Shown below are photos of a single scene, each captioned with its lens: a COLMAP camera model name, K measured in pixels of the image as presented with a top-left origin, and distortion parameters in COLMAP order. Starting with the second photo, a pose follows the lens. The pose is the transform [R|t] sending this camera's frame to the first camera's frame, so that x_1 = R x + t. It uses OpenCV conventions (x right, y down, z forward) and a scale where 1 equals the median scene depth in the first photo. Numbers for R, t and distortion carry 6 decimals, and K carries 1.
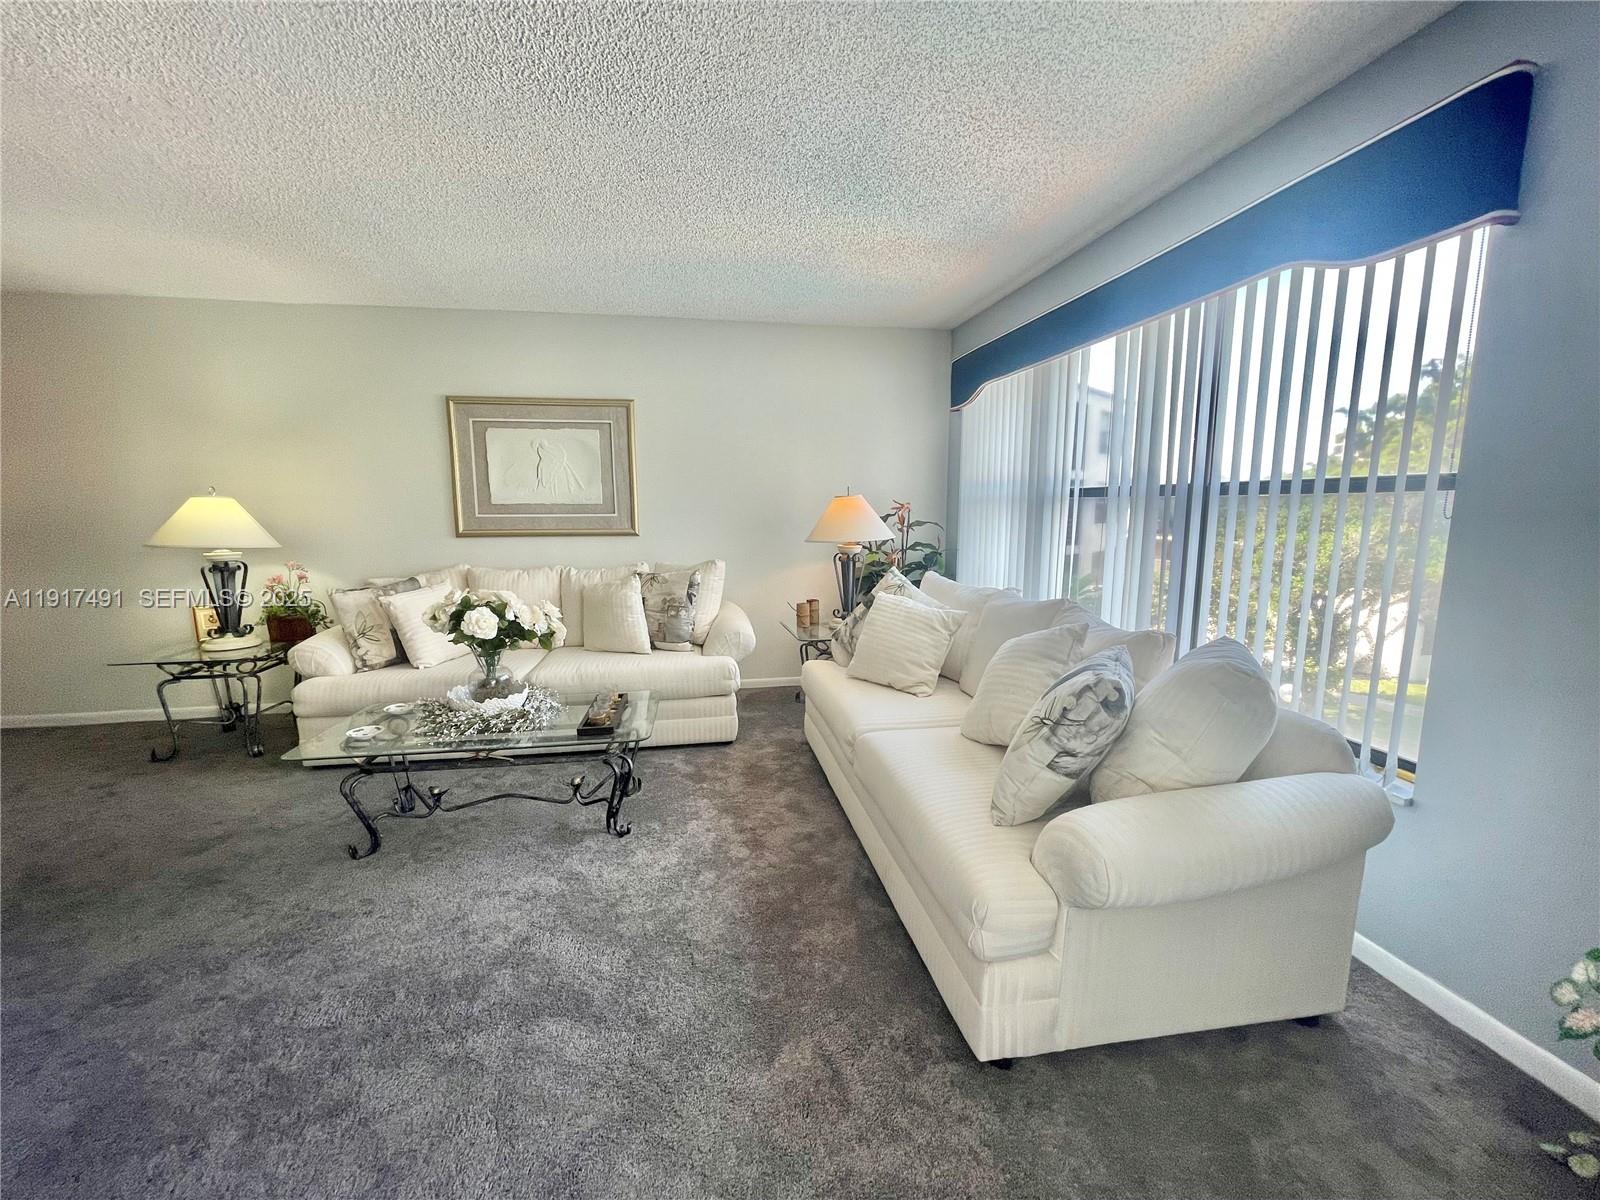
lens RADIAL K [[644.4, 0, 794.9], [0, 644.4, 594.7], [0, 0, 1]] dist [-0.005875, 0.002663]
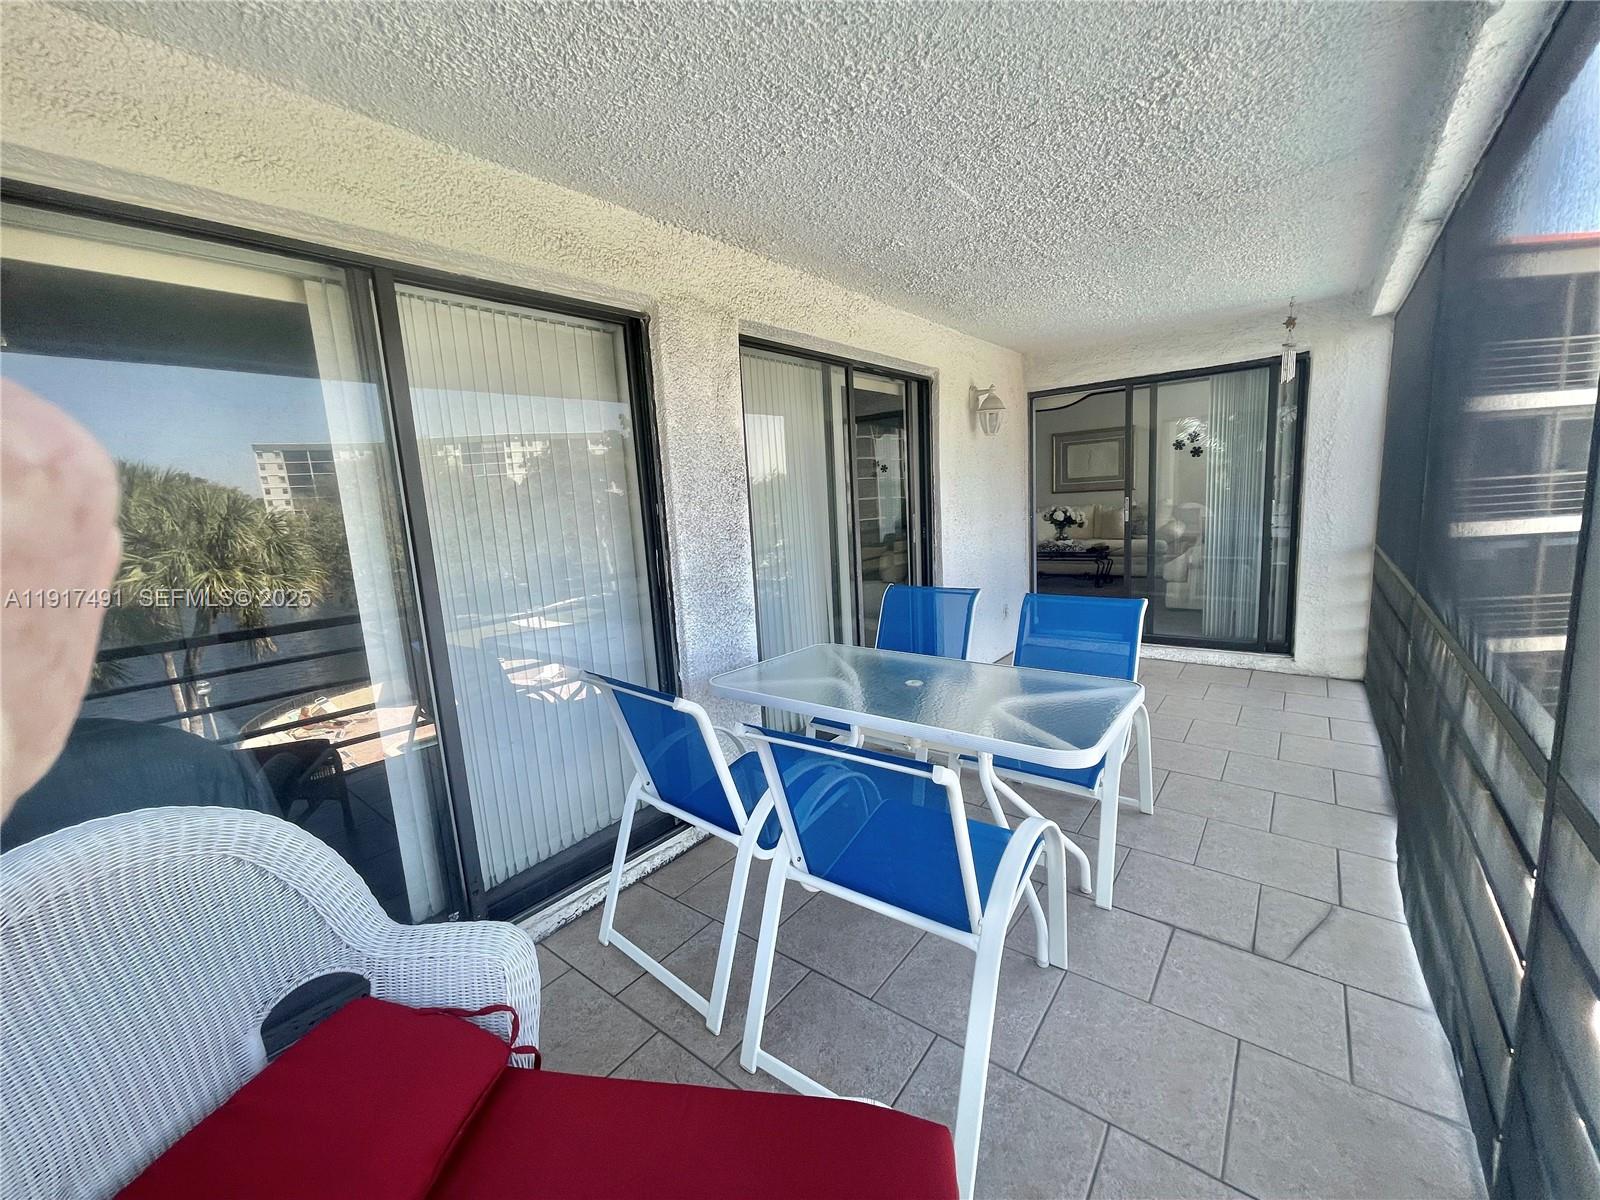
lens RADIAL K [[644.4, 0, 802.4], [0, 644.4, 597.5], [0, 0, 1]] dist [-0.005875, 0.002663]
pose [[0.659675, 0.073336, -0.747964, 1.039220], [-0.042407, 0.997274, 0.060379, 0.291198], [0.750354, -0.008112, 0.660987, -1.972700]]
